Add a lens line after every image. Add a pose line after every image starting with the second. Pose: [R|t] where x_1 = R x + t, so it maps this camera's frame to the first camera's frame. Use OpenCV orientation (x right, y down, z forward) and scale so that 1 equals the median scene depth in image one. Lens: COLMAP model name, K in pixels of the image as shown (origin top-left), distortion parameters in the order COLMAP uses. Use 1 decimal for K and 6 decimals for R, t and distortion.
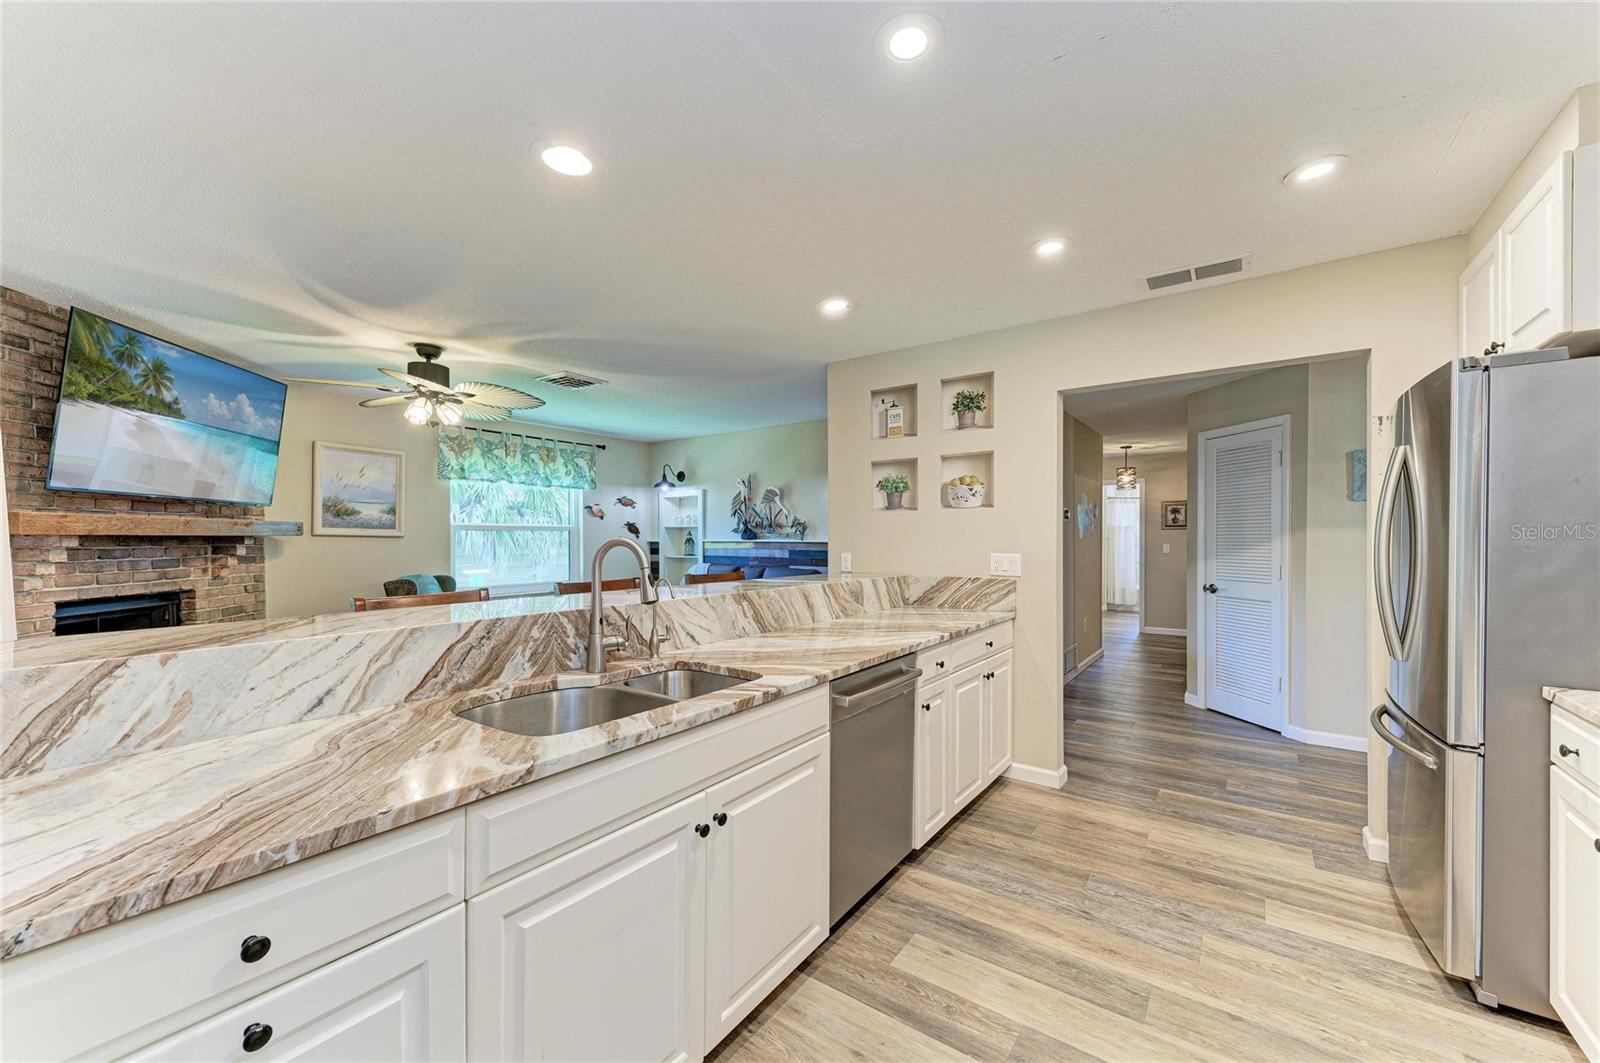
lens RADIAL K [[678.4, 0, 799.4], [0, 678.4, 543.1], [0, 0, 1]] dist [0.022253, -0.007857]
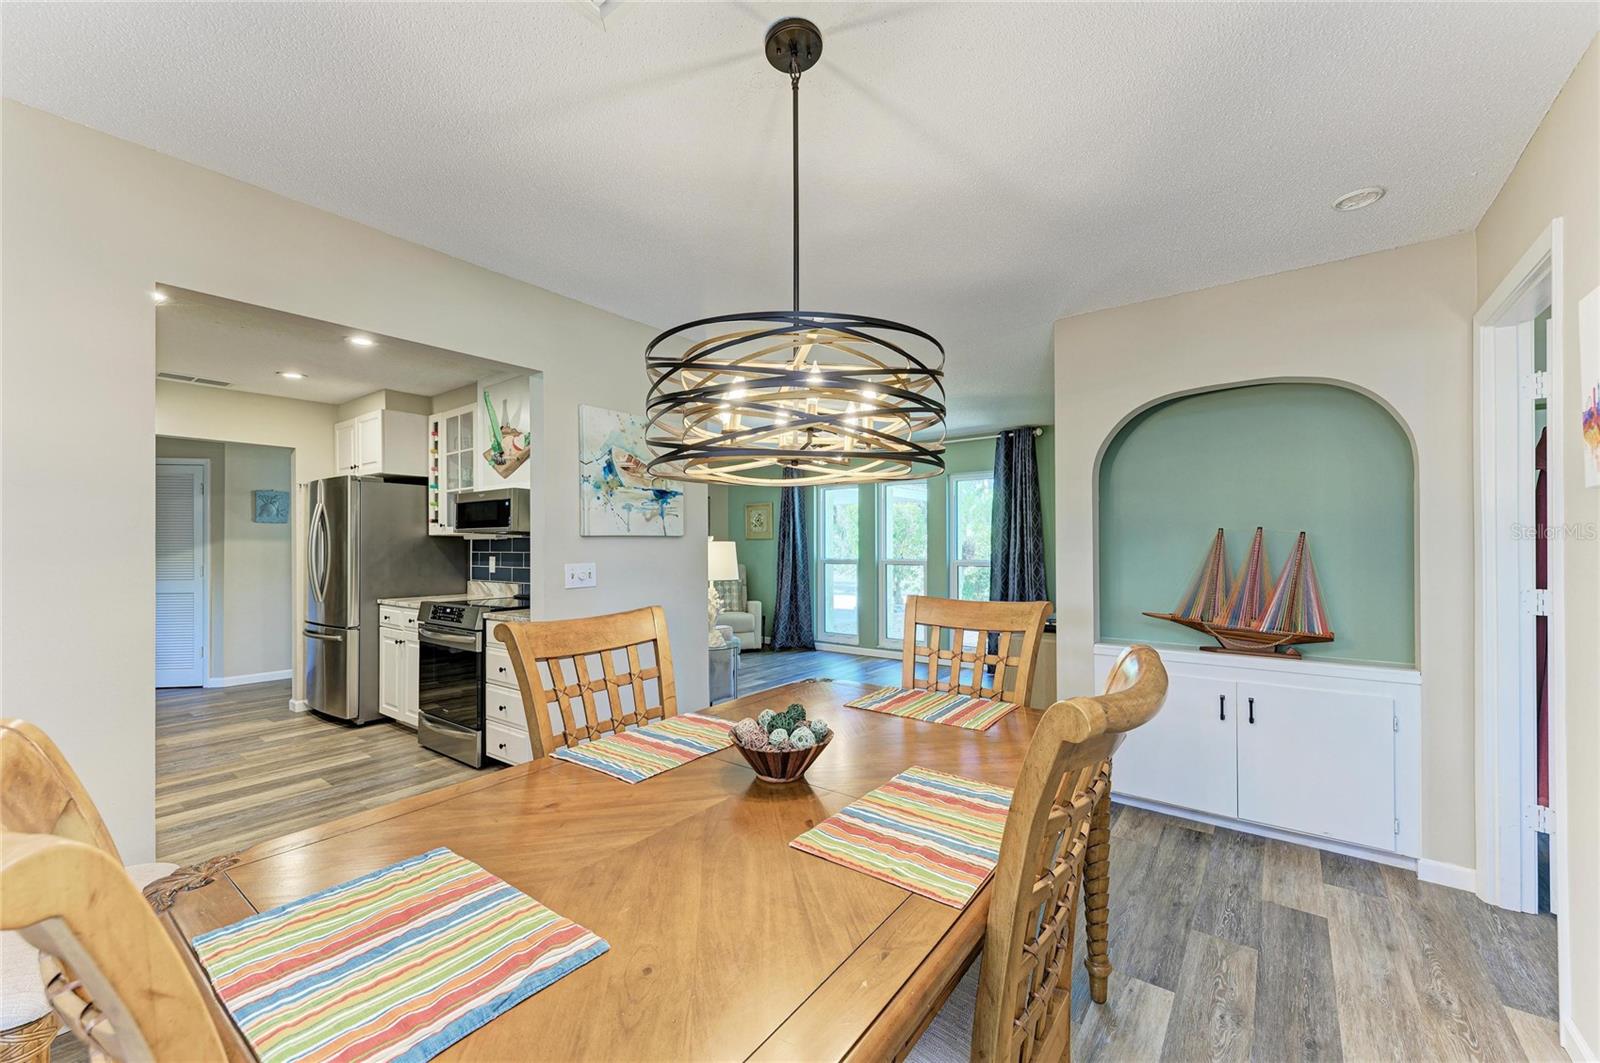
lens RADIAL K [[678.4, 0, 799.4], [0, 678.4, 543.1], [0, 0, 1]] dist [0.022253, -0.007857]
pose [[0.122068, -0.003980, 0.992514, -0.671260], [0.013833, 0.999902, 0.002308, -0.000742], [-0.992425, 0.013448, 0.122111, -0.477059]]
